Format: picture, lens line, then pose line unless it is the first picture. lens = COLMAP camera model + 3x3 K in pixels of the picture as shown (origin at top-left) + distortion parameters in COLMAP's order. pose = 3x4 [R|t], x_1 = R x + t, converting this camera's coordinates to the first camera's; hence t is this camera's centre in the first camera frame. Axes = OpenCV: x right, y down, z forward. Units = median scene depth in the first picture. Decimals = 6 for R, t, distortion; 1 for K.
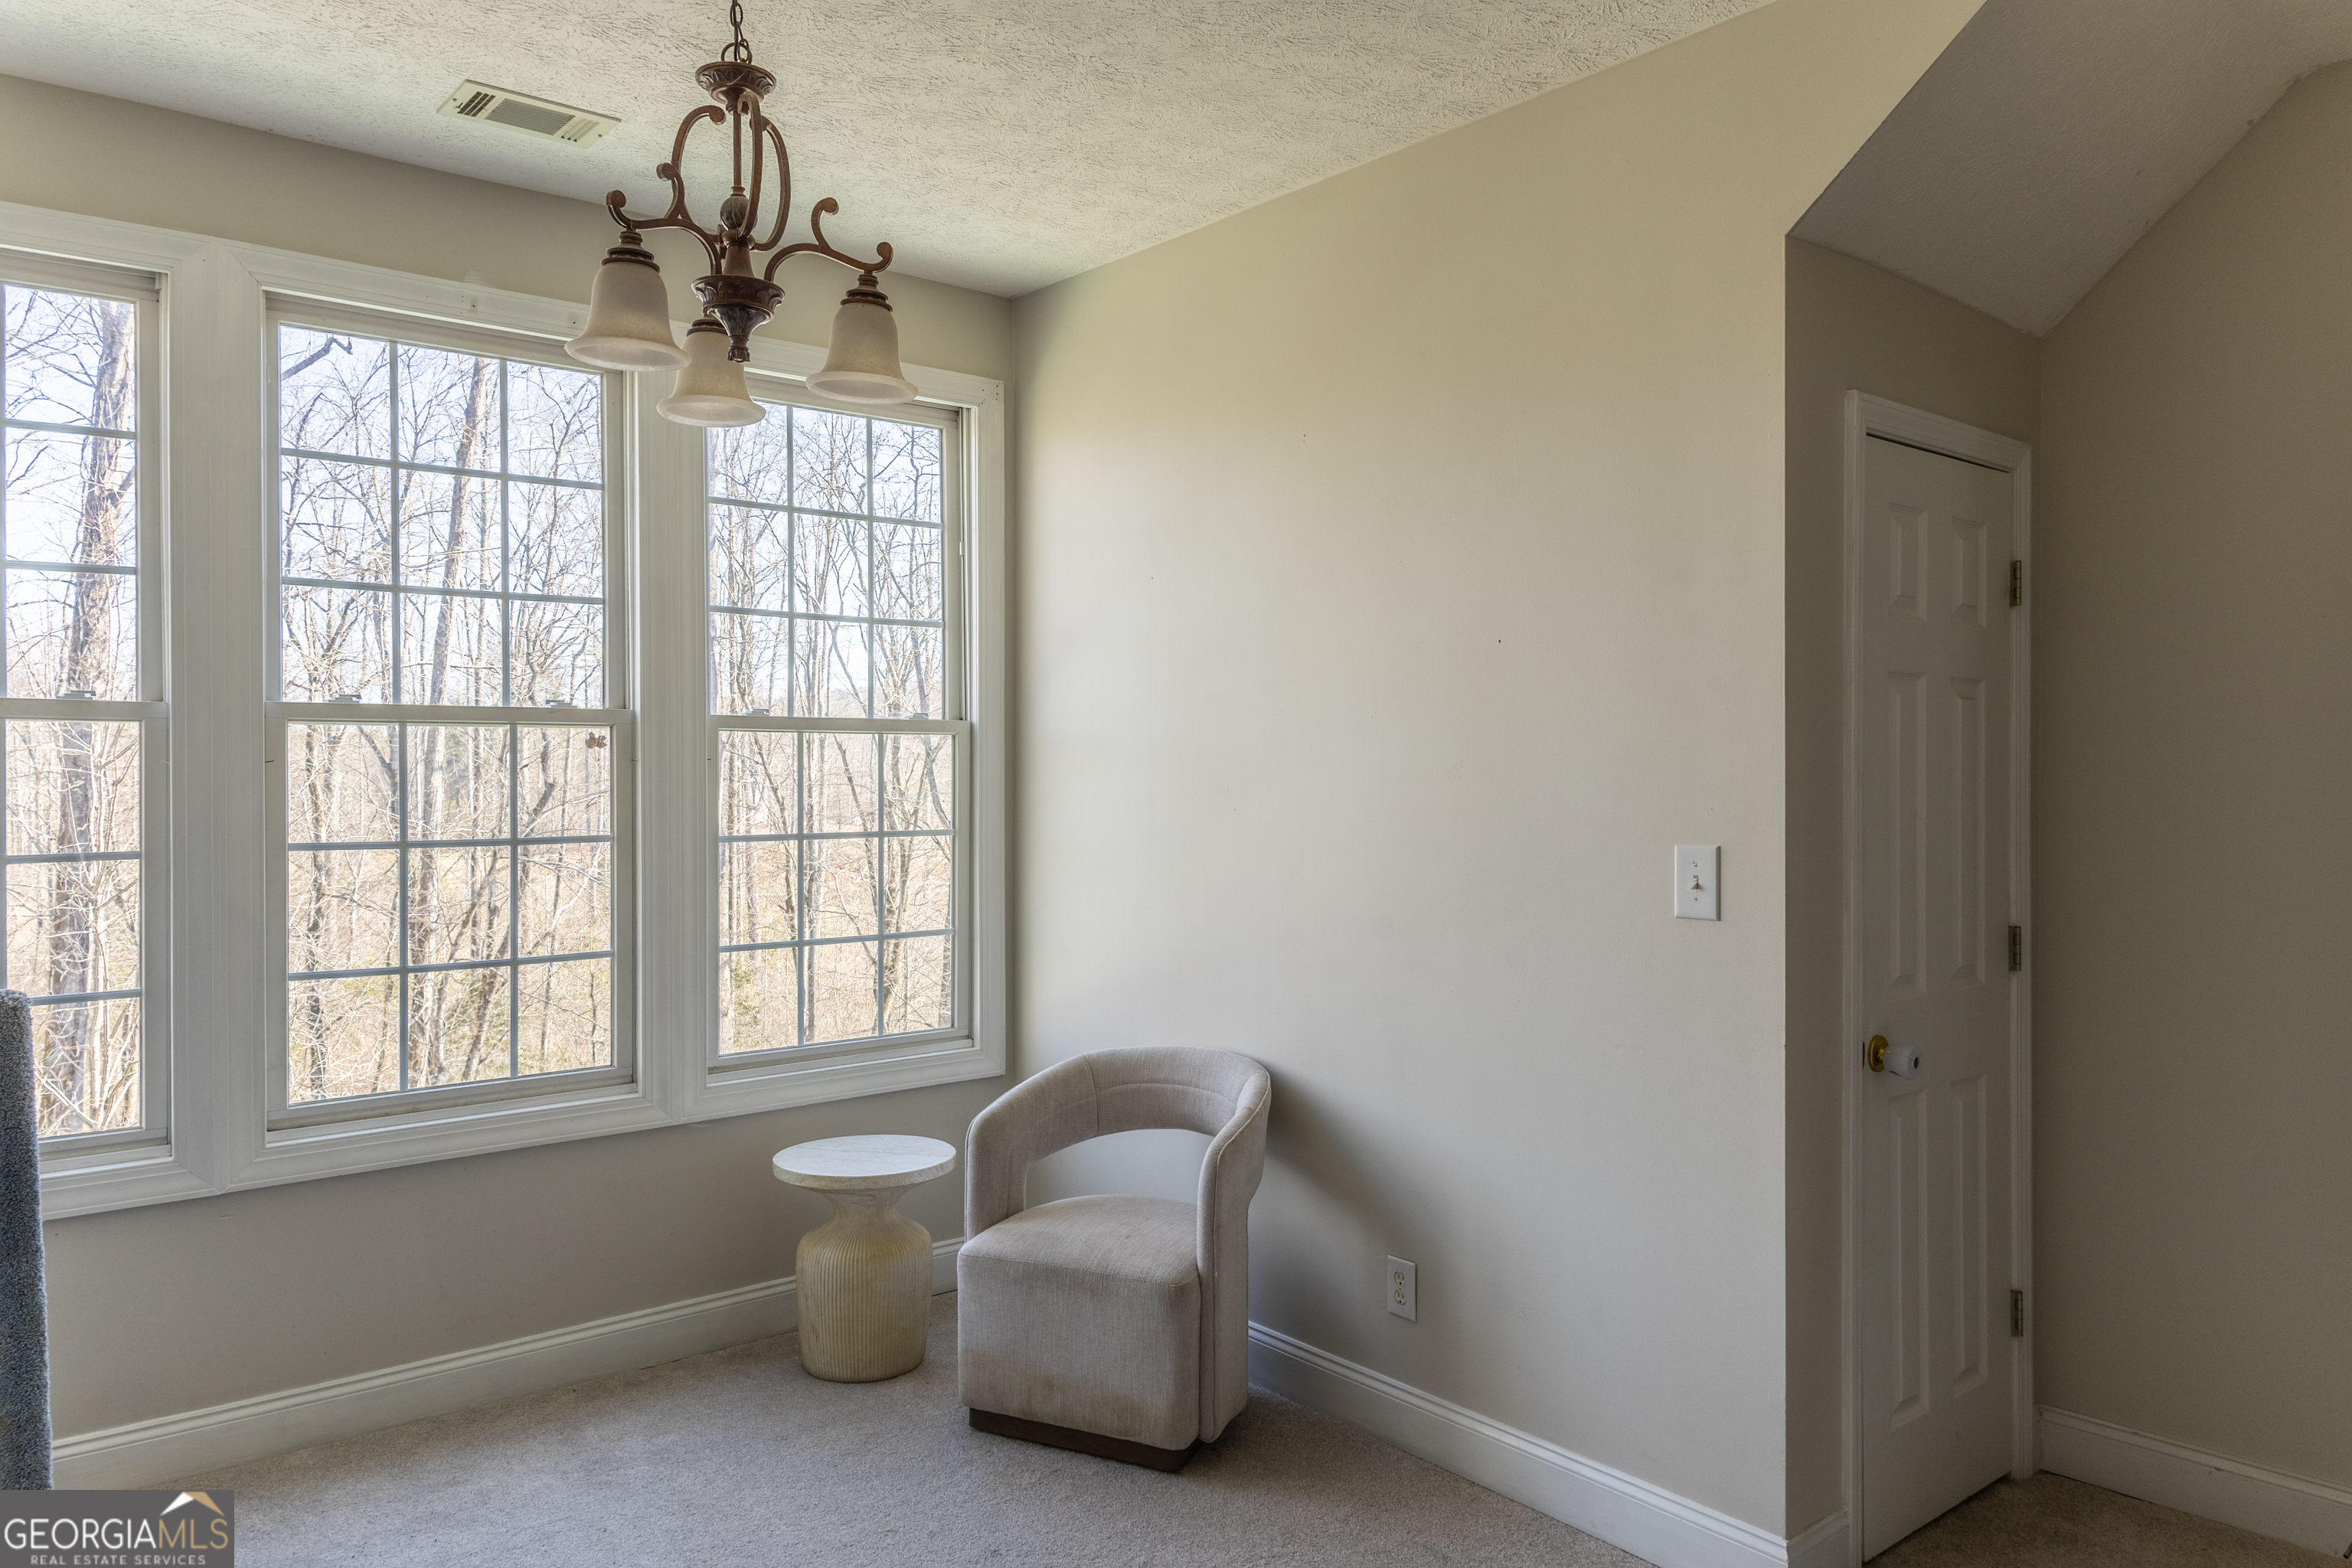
lens RADIAL K [[1677.5, 0, 1153.8], [0, 1677.5, 778.4], [0, 0, 1]] dist [0.028055, -0.000460]
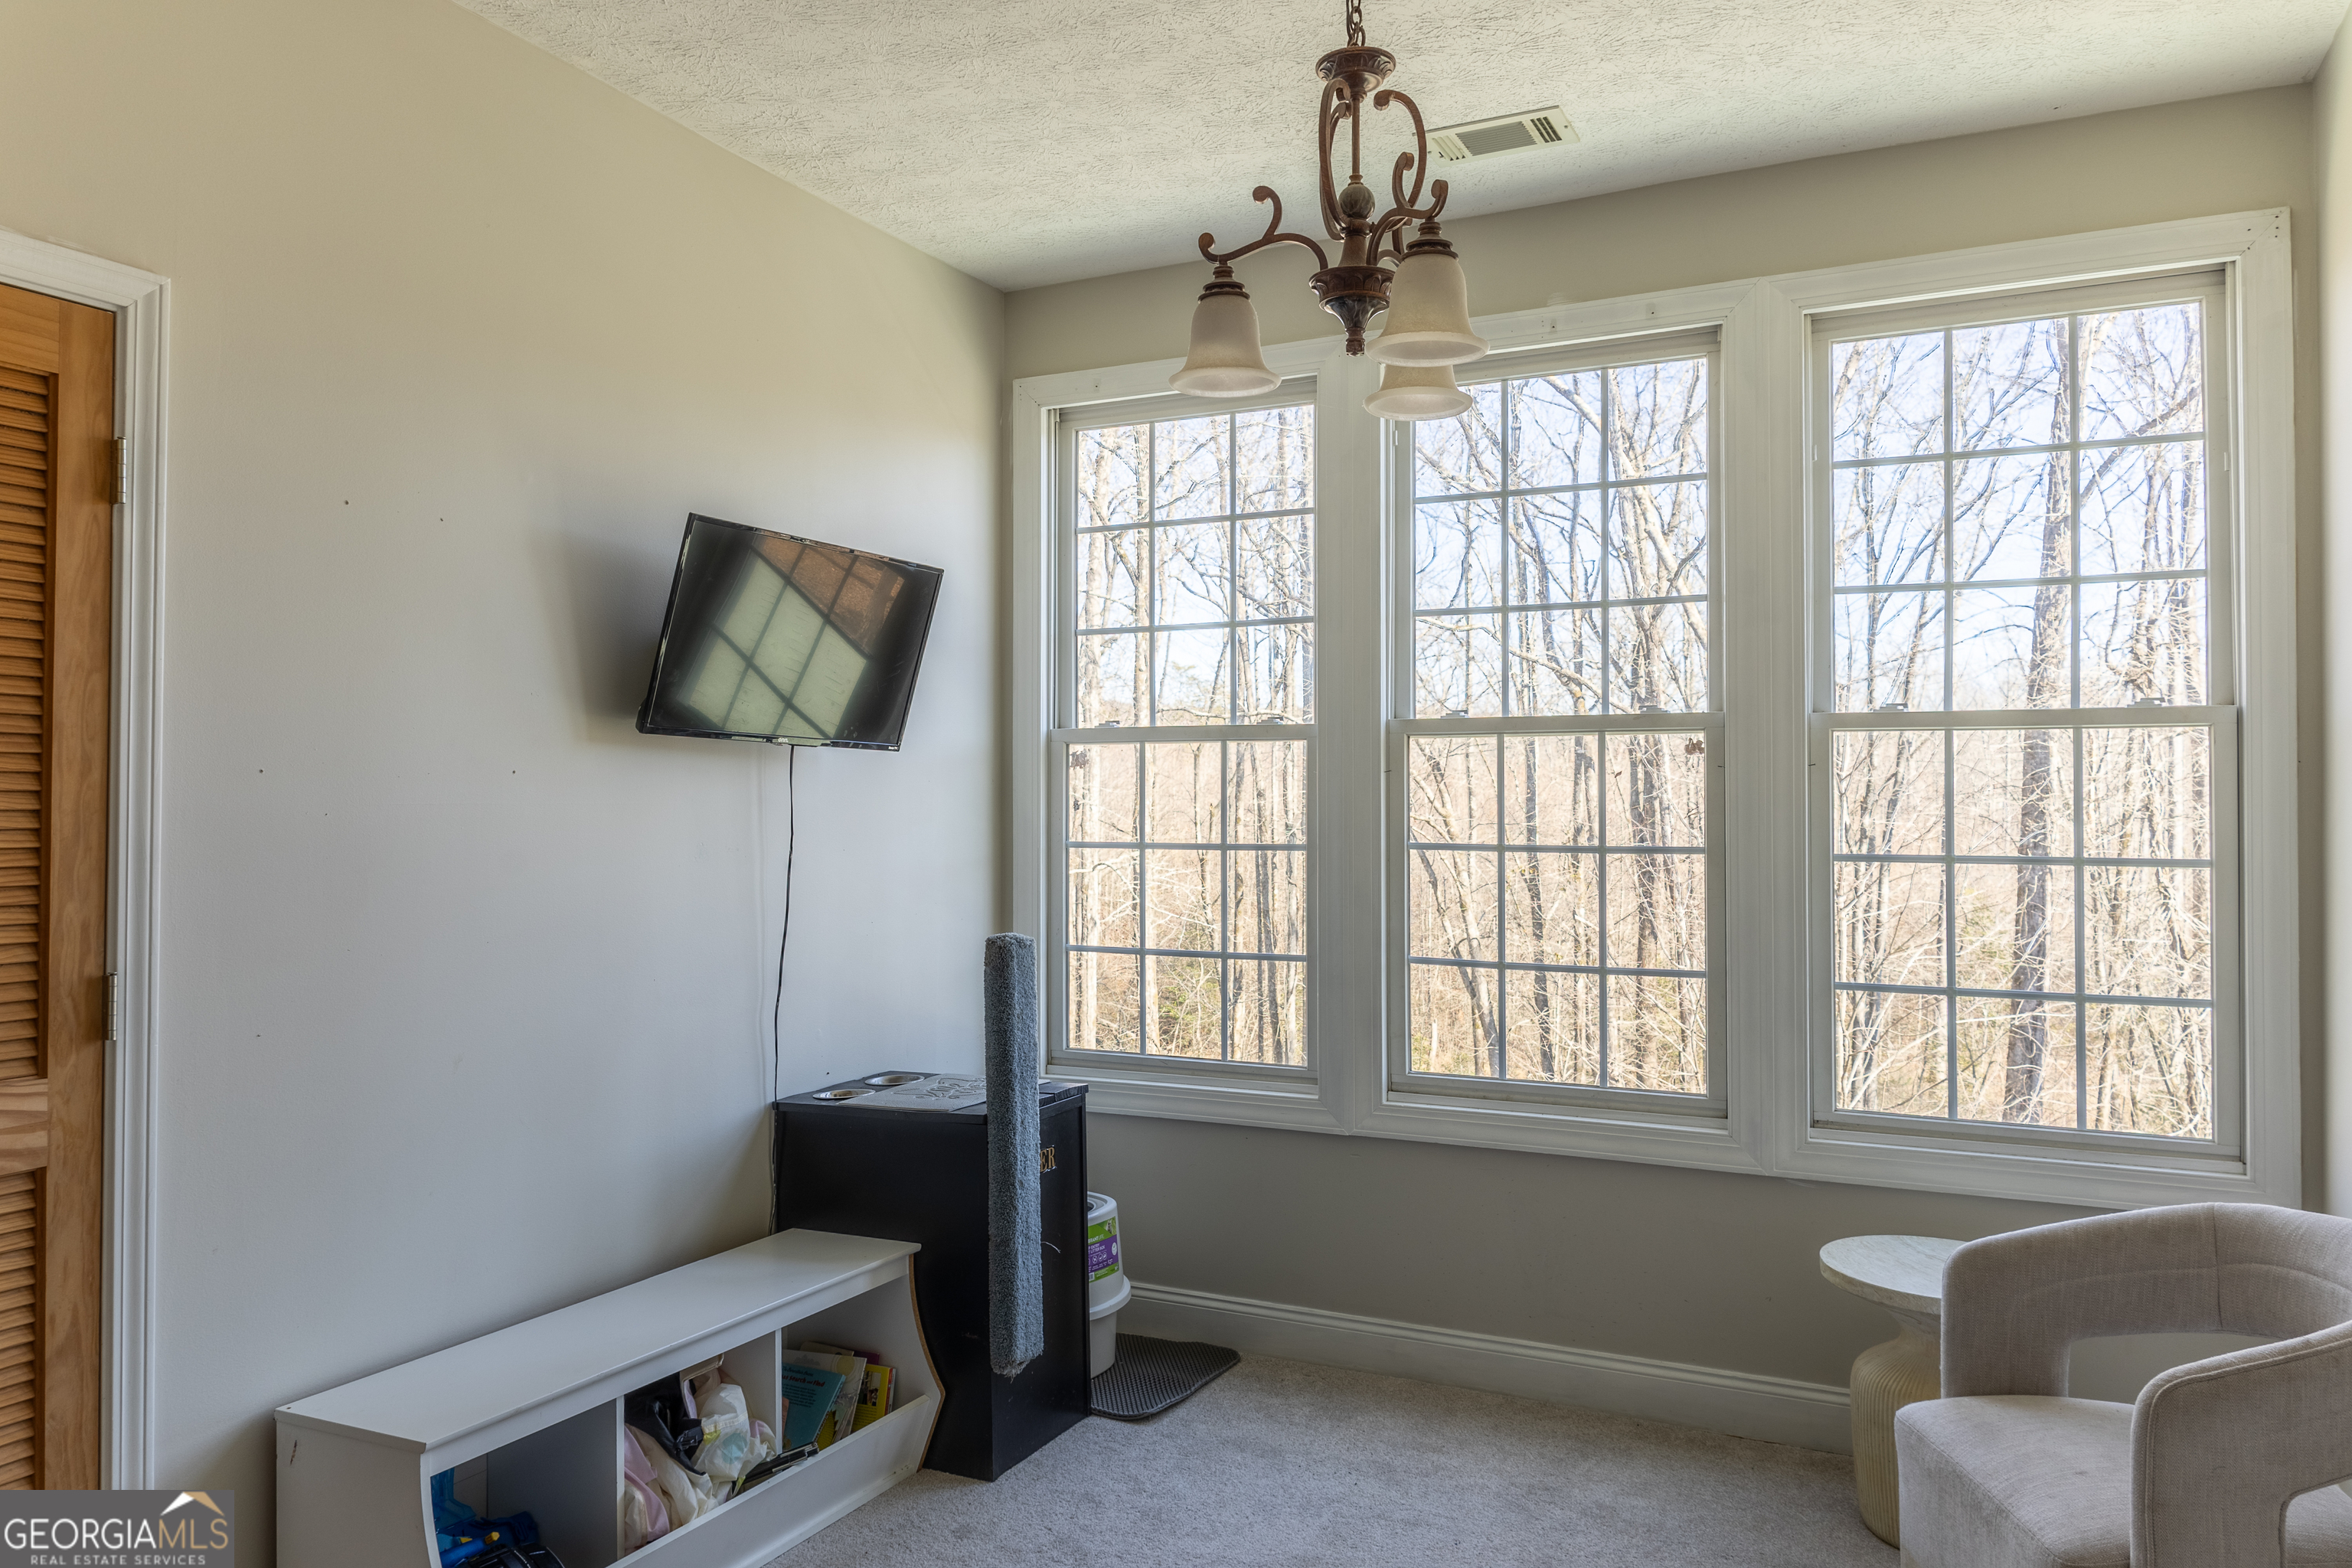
lens RADIAL K [[1677.5, 0, 1160.5], [0, 1677.5, 781.7], [0, 0, 1]] dist [0.028055, -0.000460]
pose [[0.407240, 0.001554, -0.913320, 0.434860], [-0.002660, 0.999996, 0.000516, -0.002713], [0.913317, 0.002219, 0.407242, 0.371250]]
